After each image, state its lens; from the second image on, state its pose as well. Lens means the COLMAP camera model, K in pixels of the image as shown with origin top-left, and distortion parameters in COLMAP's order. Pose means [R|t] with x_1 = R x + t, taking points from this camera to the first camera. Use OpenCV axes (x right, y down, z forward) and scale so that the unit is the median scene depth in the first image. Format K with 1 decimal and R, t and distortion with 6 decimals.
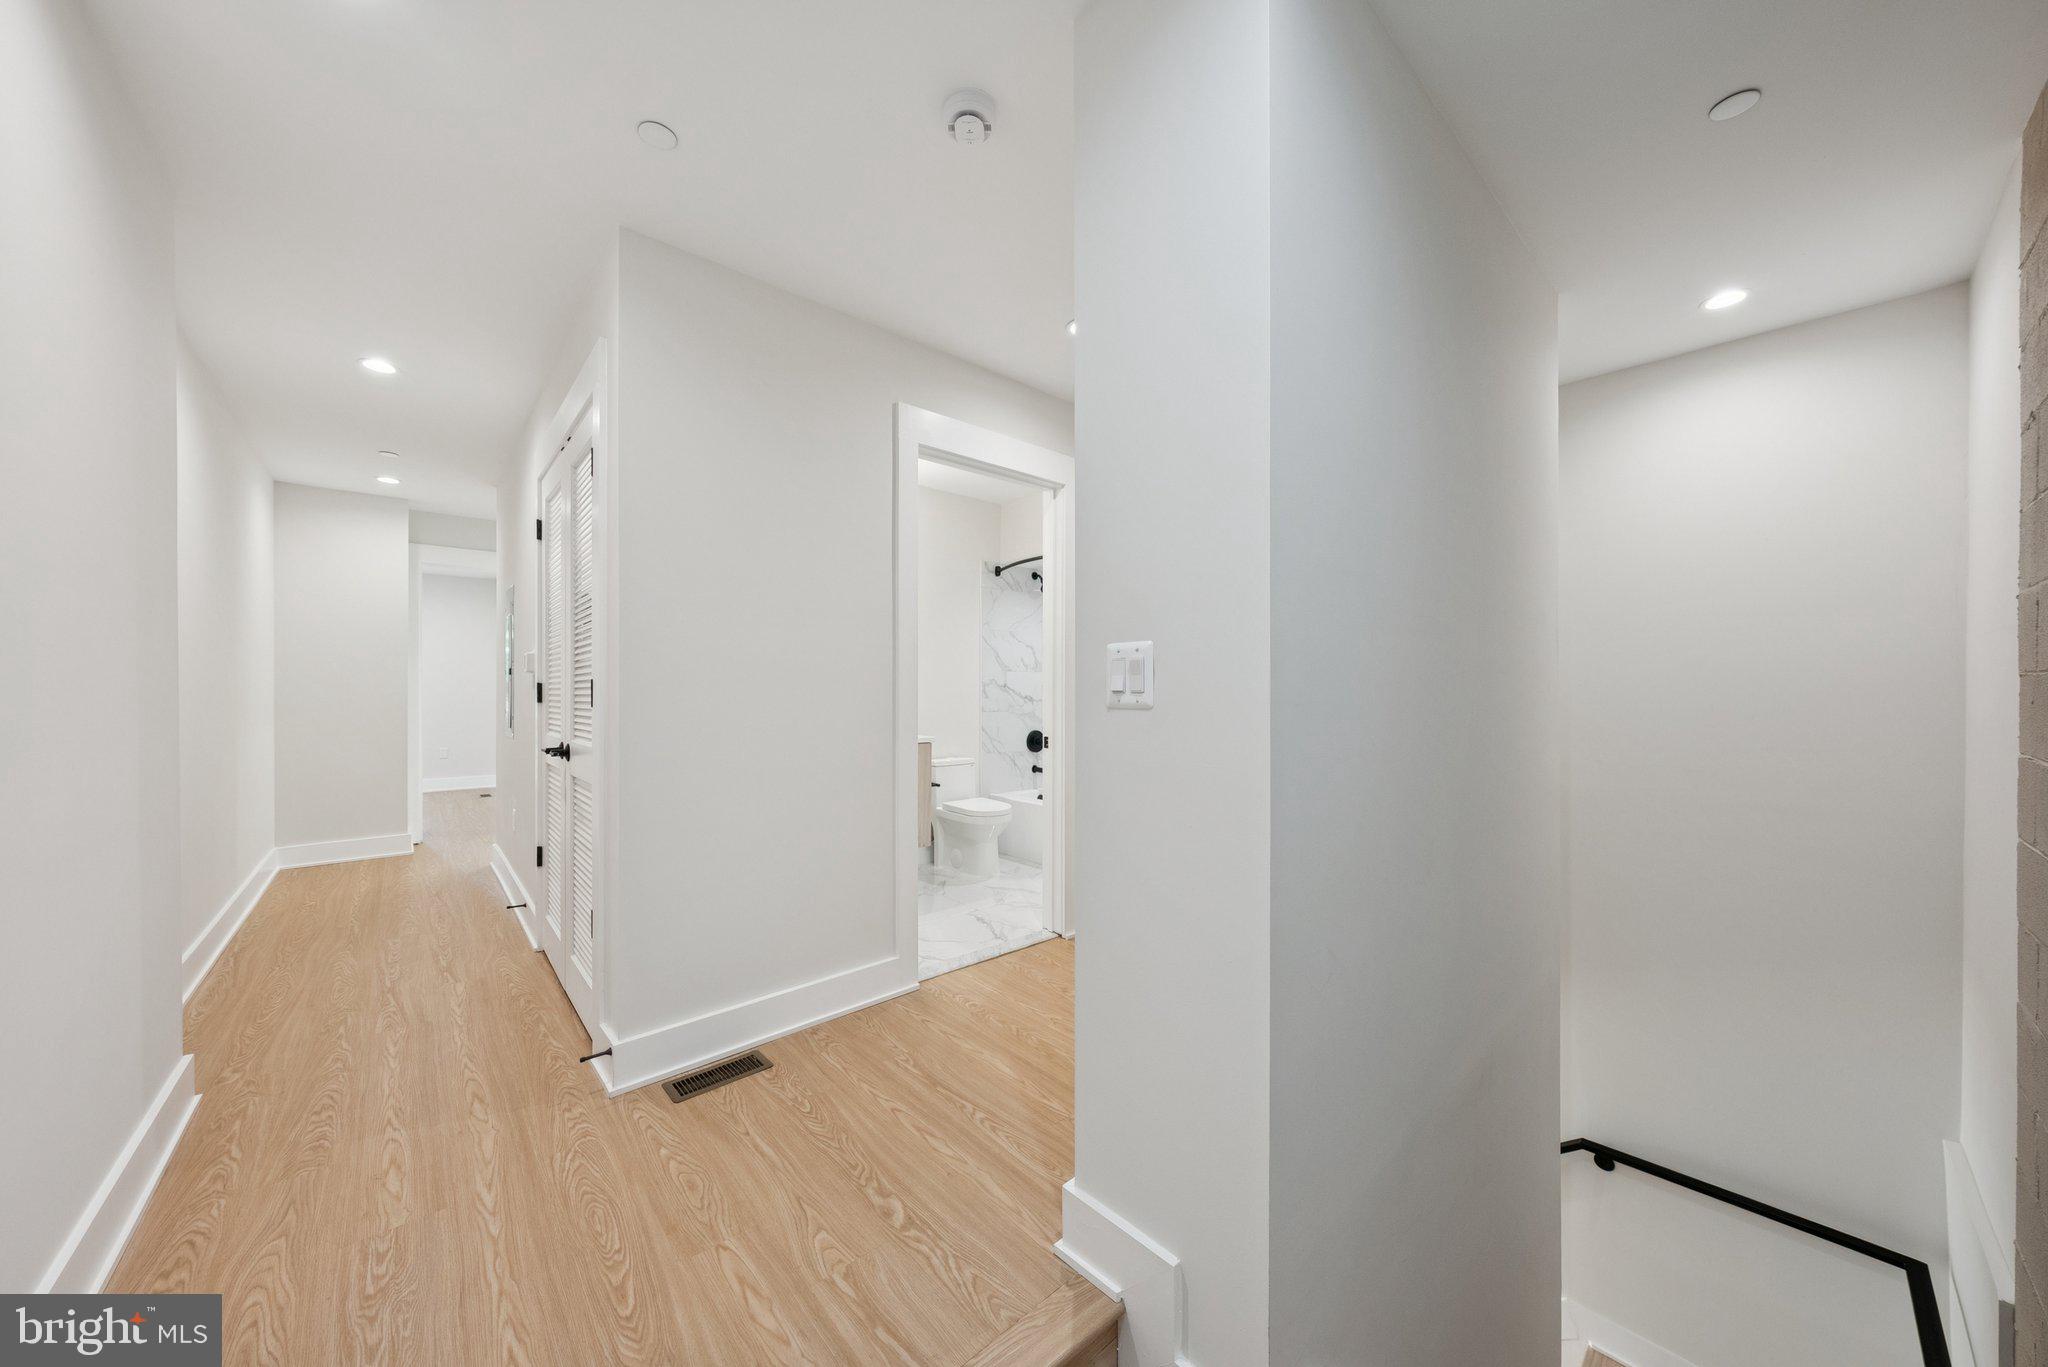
lens RADIAL K [[696.5, 0, 1024.1], [0, 696.5, 688.5], [0, 0, 1]] dist [0.001084, 0.000005]
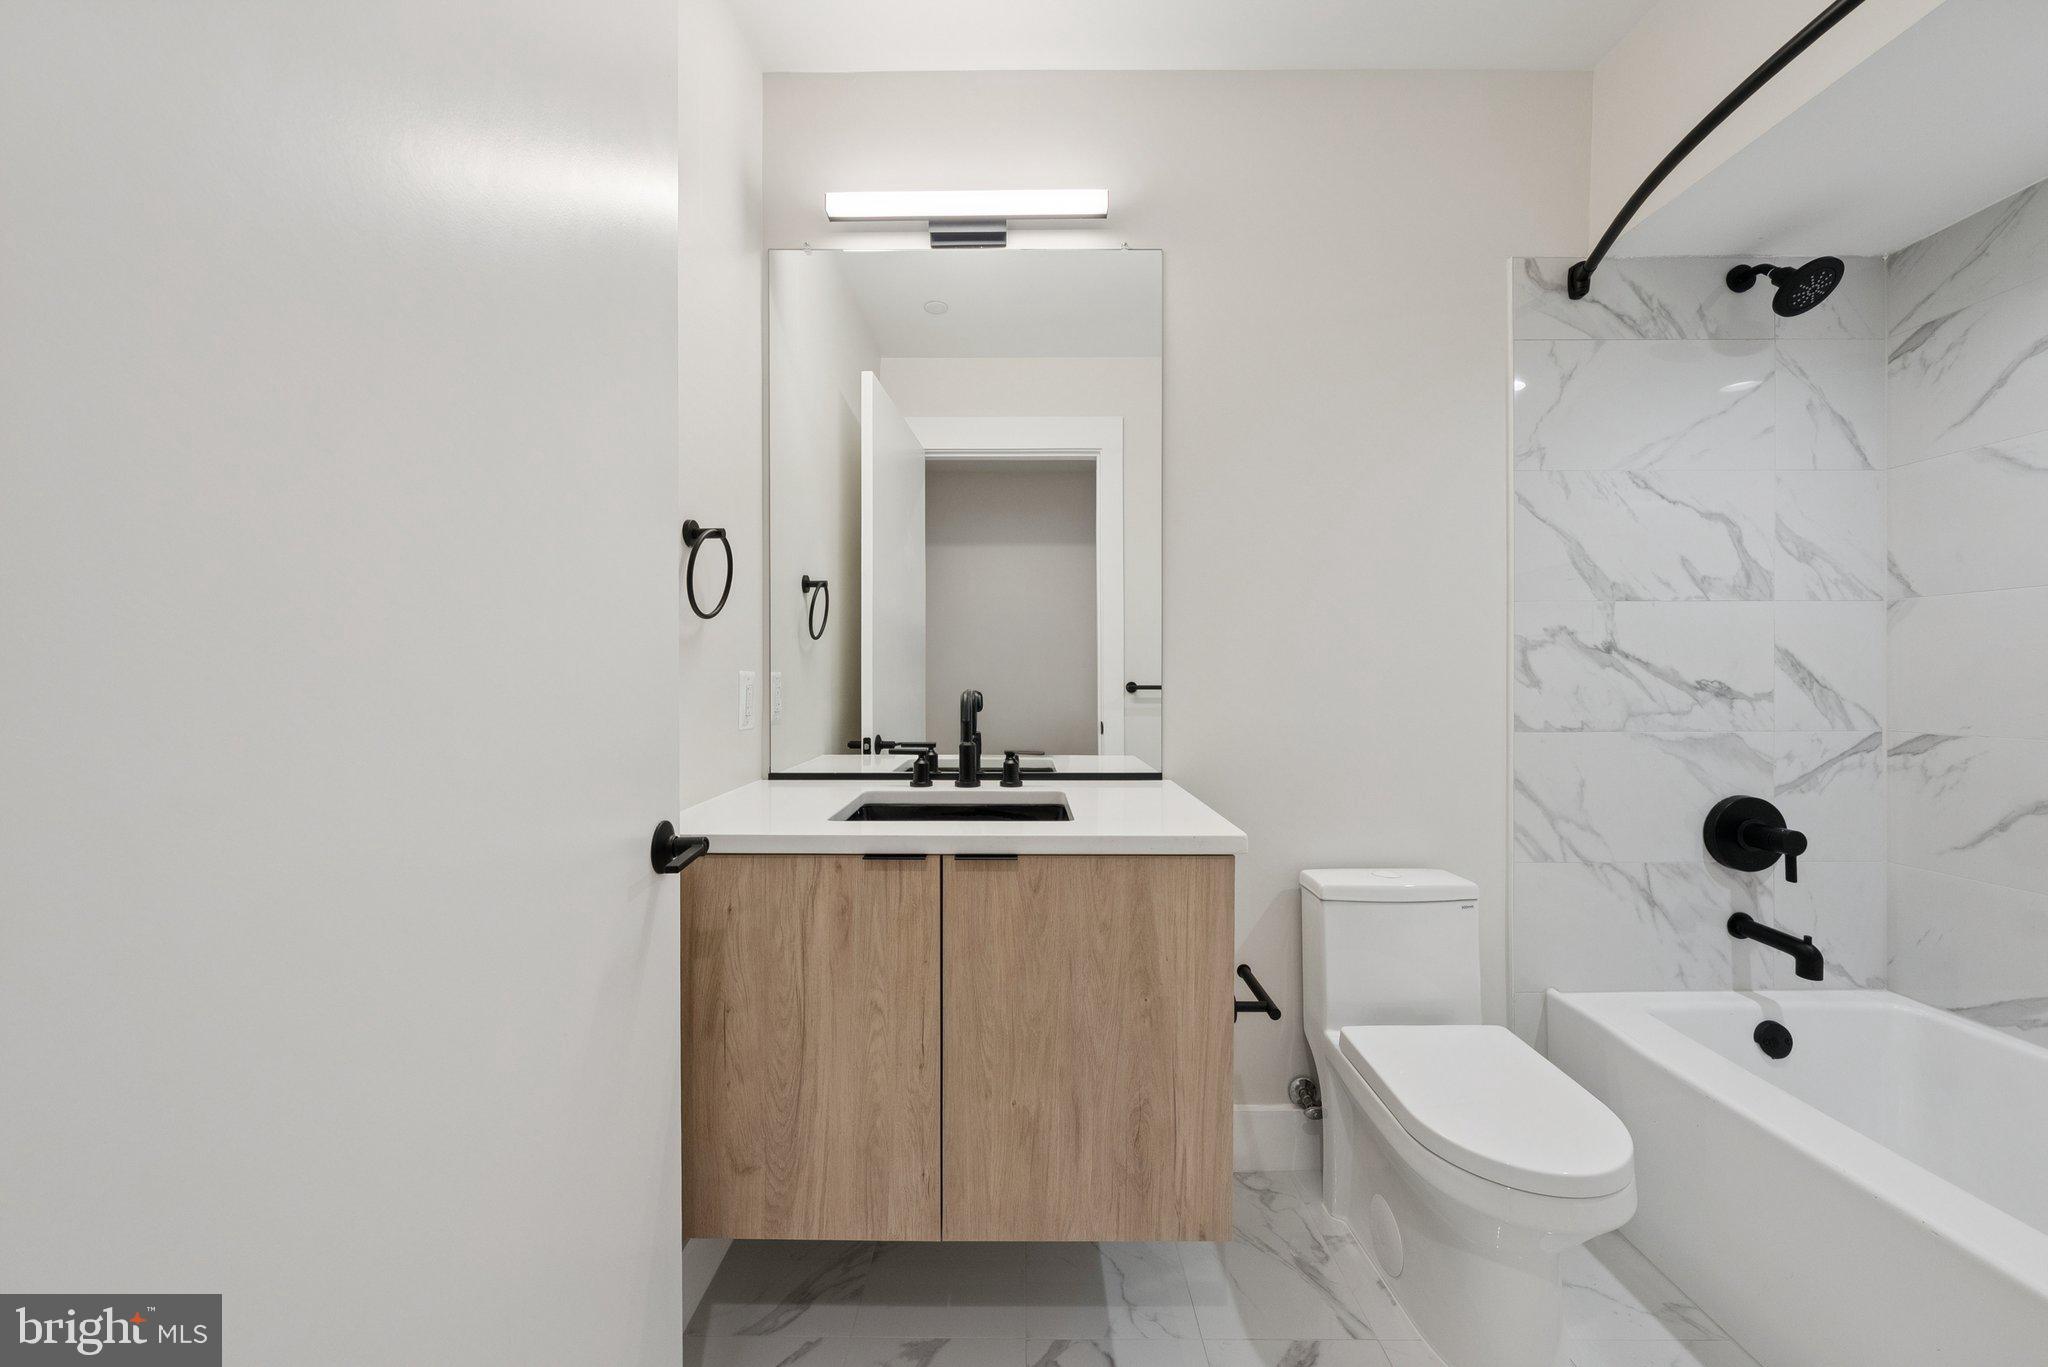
lens RADIAL K [[727.8, 0, 1015.0], [0, 727.8, 665.1], [0, 0, 1]] dist [0.000397, 0.000010]
pose [[0.741712, -0.001646, -0.670716, -0.006348], [0.001956, 0.999998, -0.000290, 0.003258], [0.670715, -0.001097, 0.741714, 0.577788]]
